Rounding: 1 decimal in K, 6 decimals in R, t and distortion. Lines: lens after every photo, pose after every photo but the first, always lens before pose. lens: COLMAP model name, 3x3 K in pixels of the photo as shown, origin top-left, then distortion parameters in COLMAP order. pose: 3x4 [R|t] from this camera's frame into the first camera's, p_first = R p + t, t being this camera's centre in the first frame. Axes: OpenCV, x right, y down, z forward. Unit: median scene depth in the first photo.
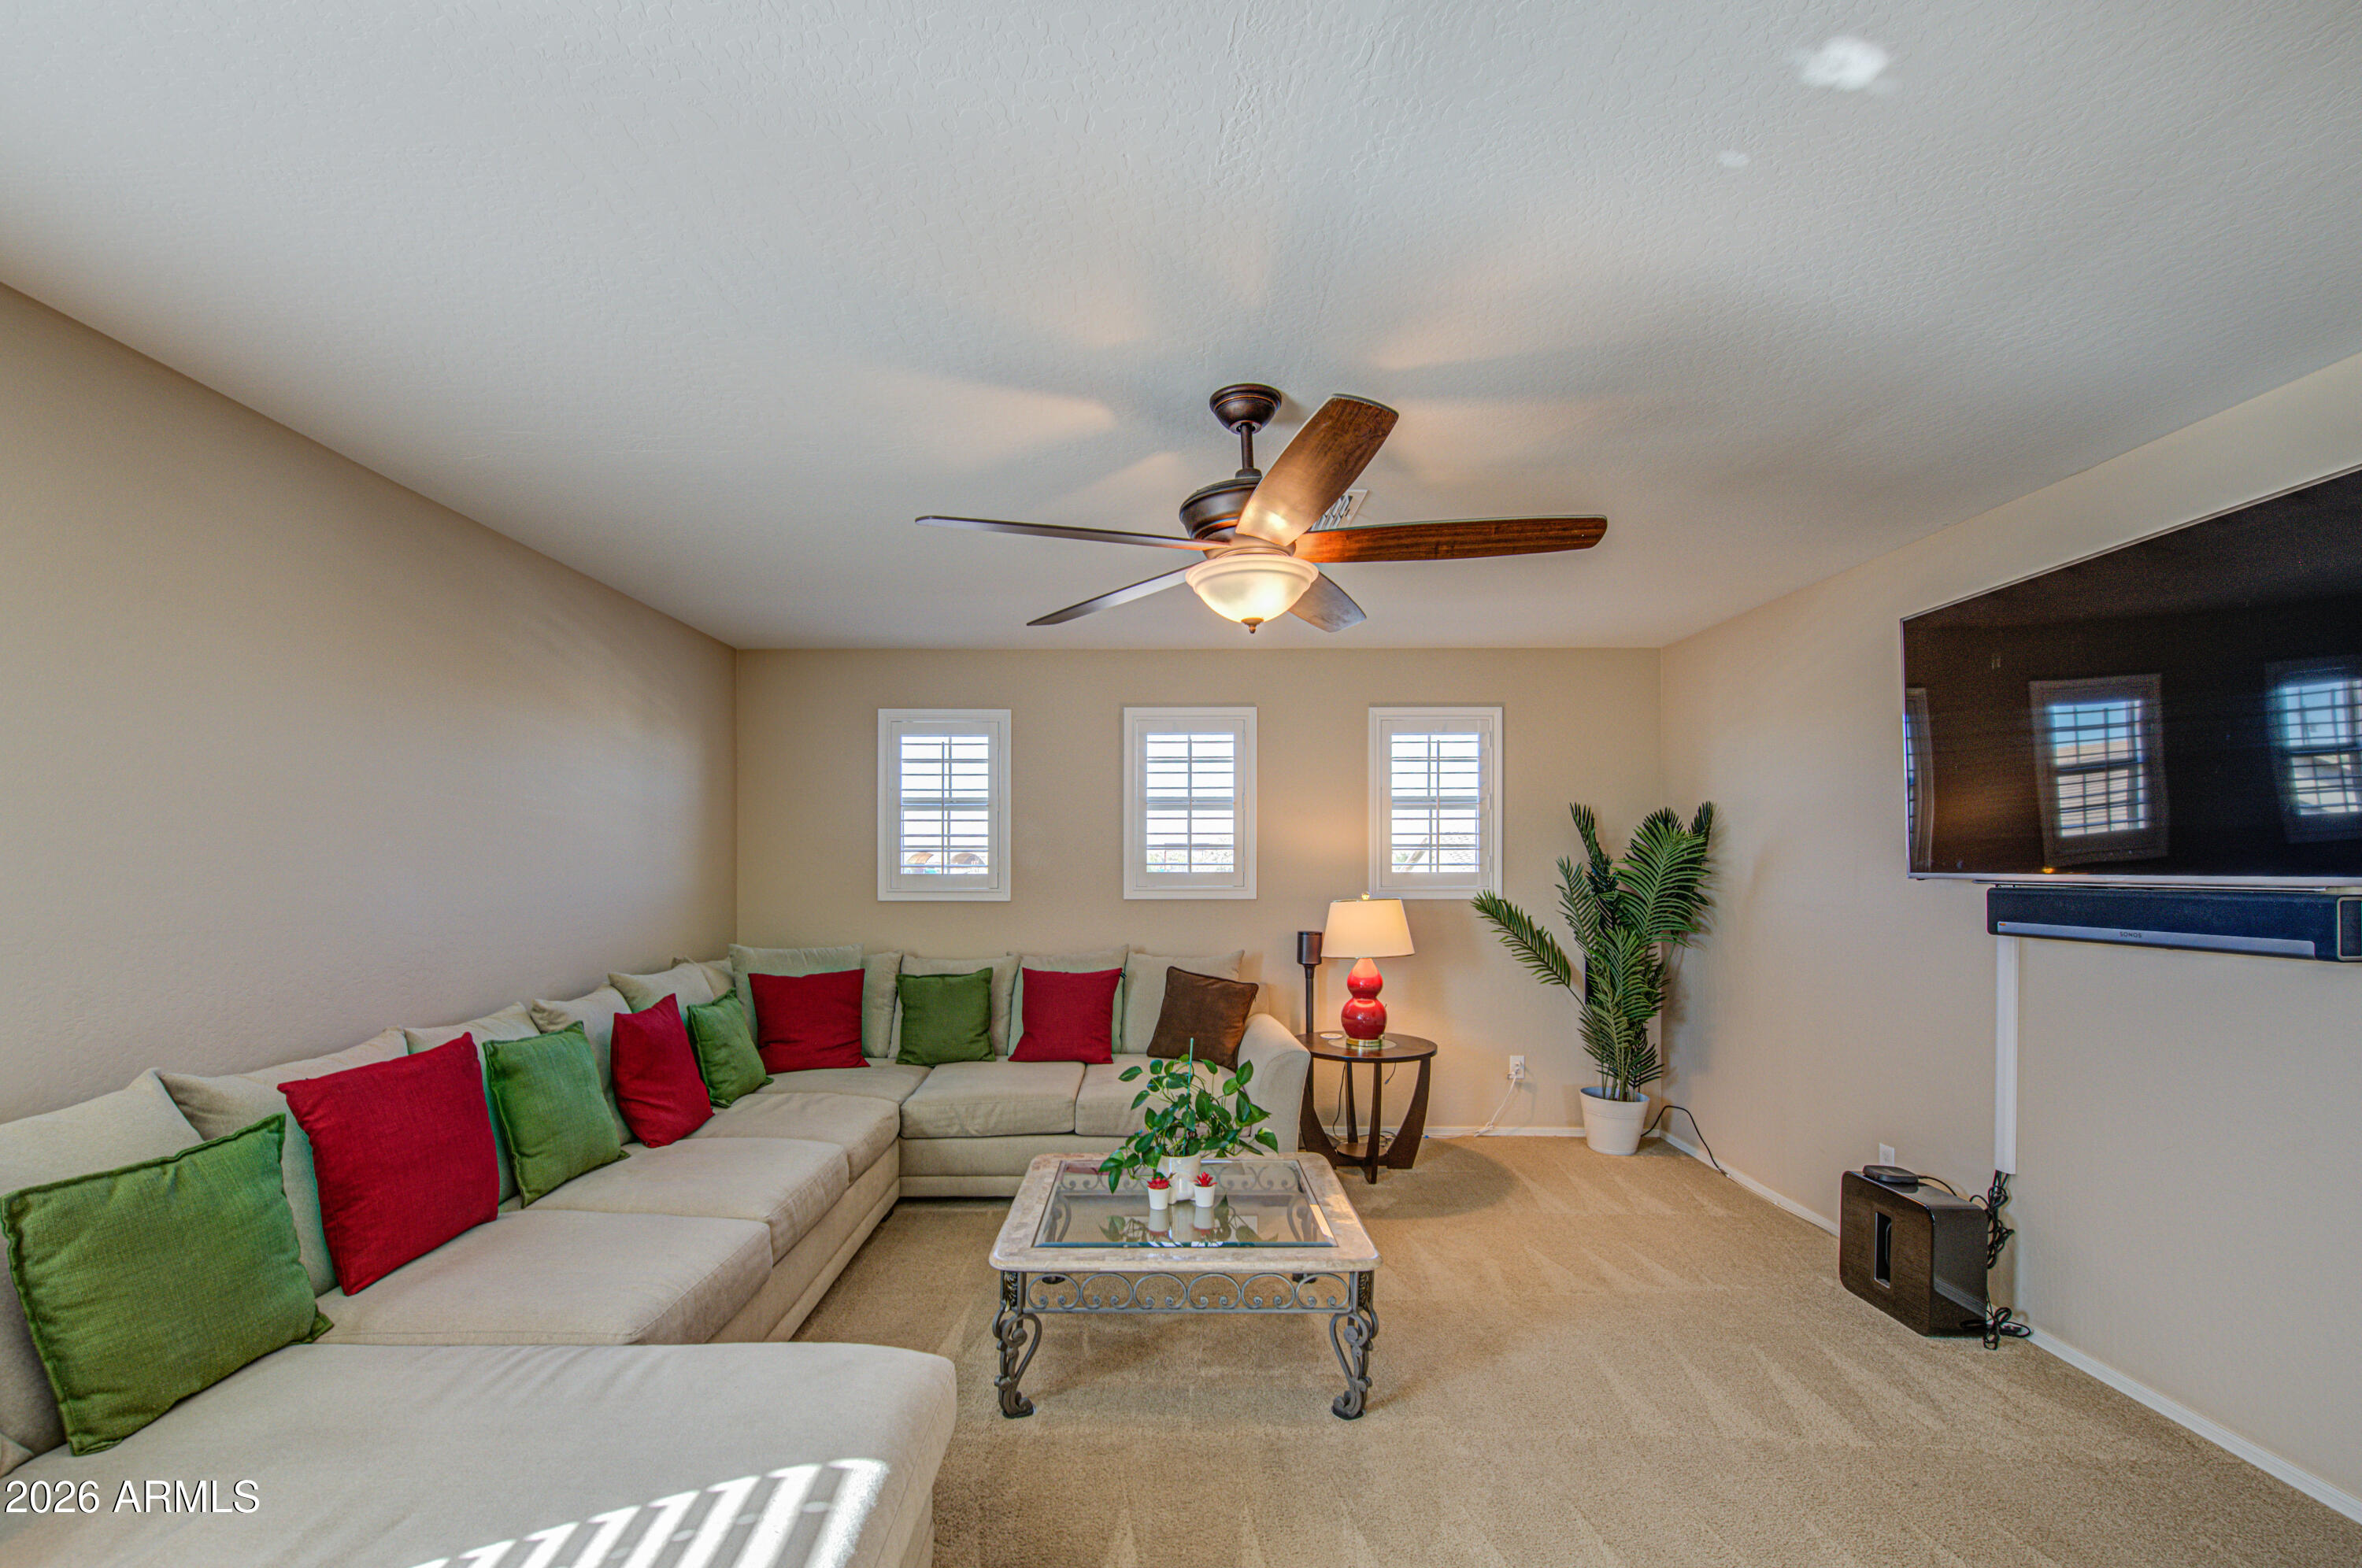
lens RADIAL K [[1024.5, 0, 1158.3], [0, 1024.5, 869.1], [0, 0, 1]] dist [-0.001535, -0.000902]
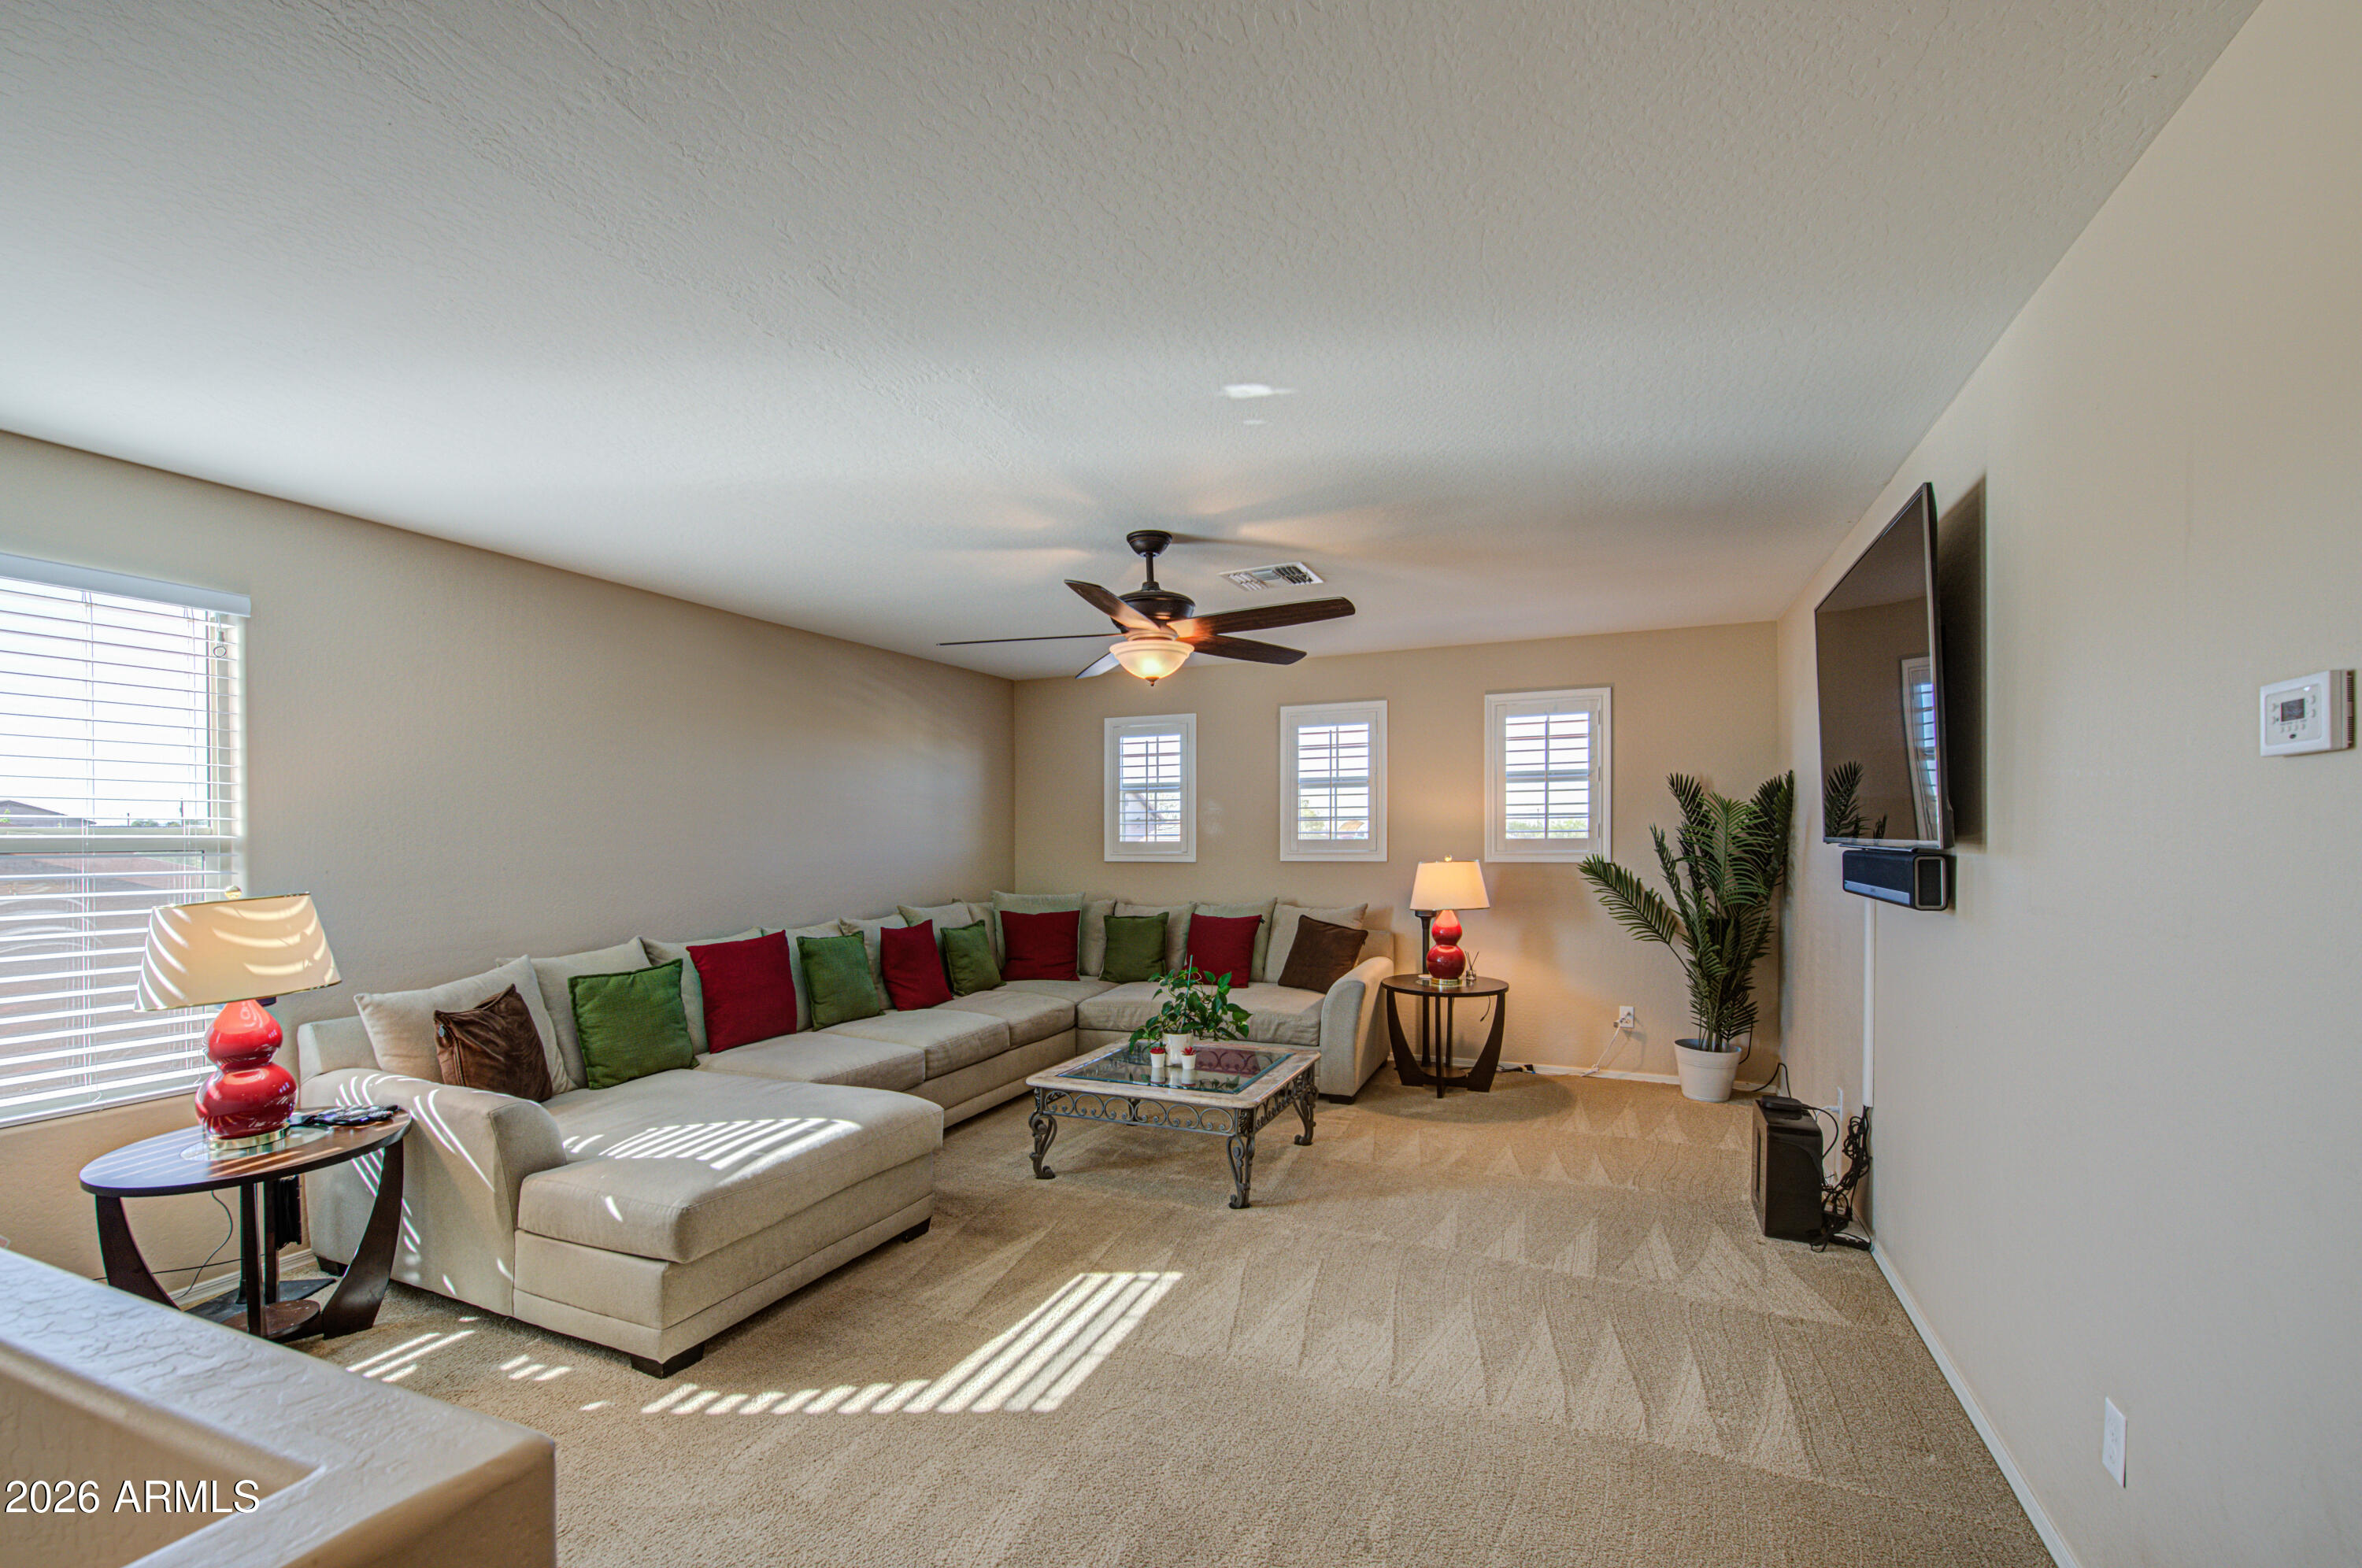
lens RADIAL K [[1017.2, 0, 1165.9], [0, 1017.2, 833.8], [0, 0, 1]] dist [-0.002177, -0.000022]
pose [[0.915837, -0.006334, -0.401501, 0.365165], [0.005078, 0.999978, -0.004192, 0.000877], [0.401519, 0.001800, 0.915849, -0.204313]]
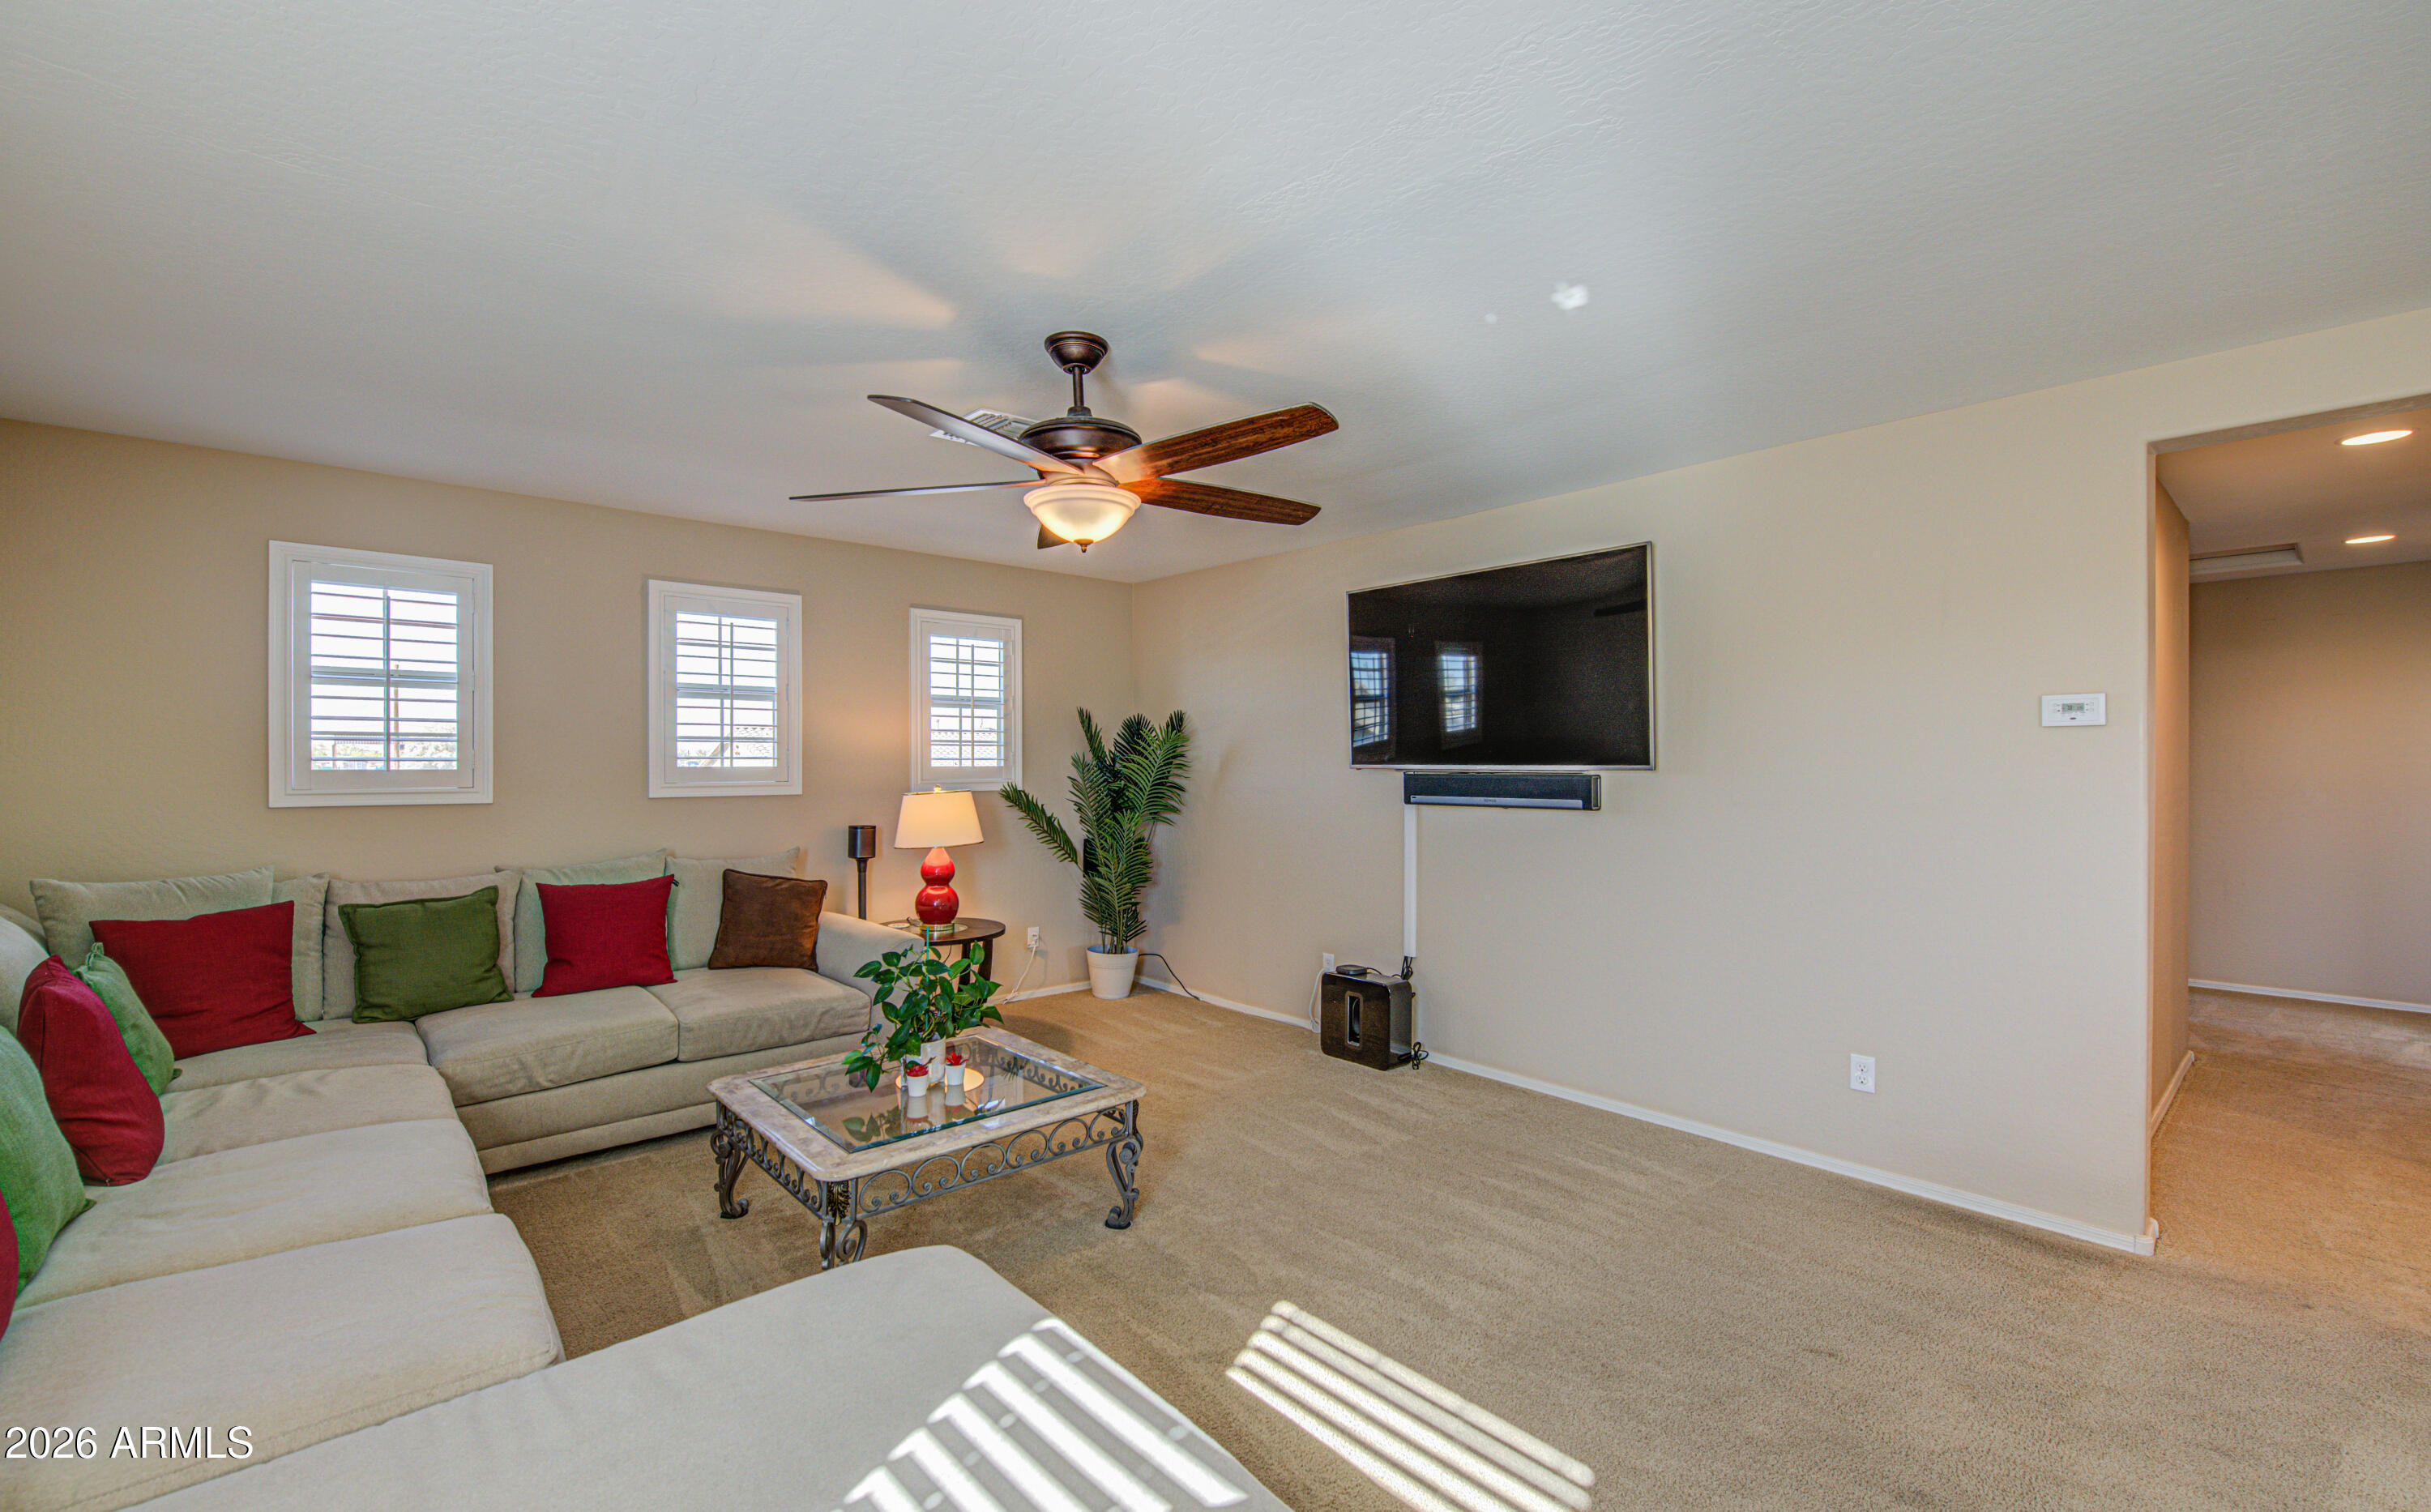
lens RADIAL K [[1014.2, 0, 1215.5], [0, 1014.2, 756.0], [0, 0, 1]] dist [-0.004650, -0.000327]
pose [[0.740782, 0.004900, 0.671727, -0.279860], [-0.000528, 0.999977, -0.006712, -0.000576], [-0.671745, 0.004617, 0.740768, 0.030675]]
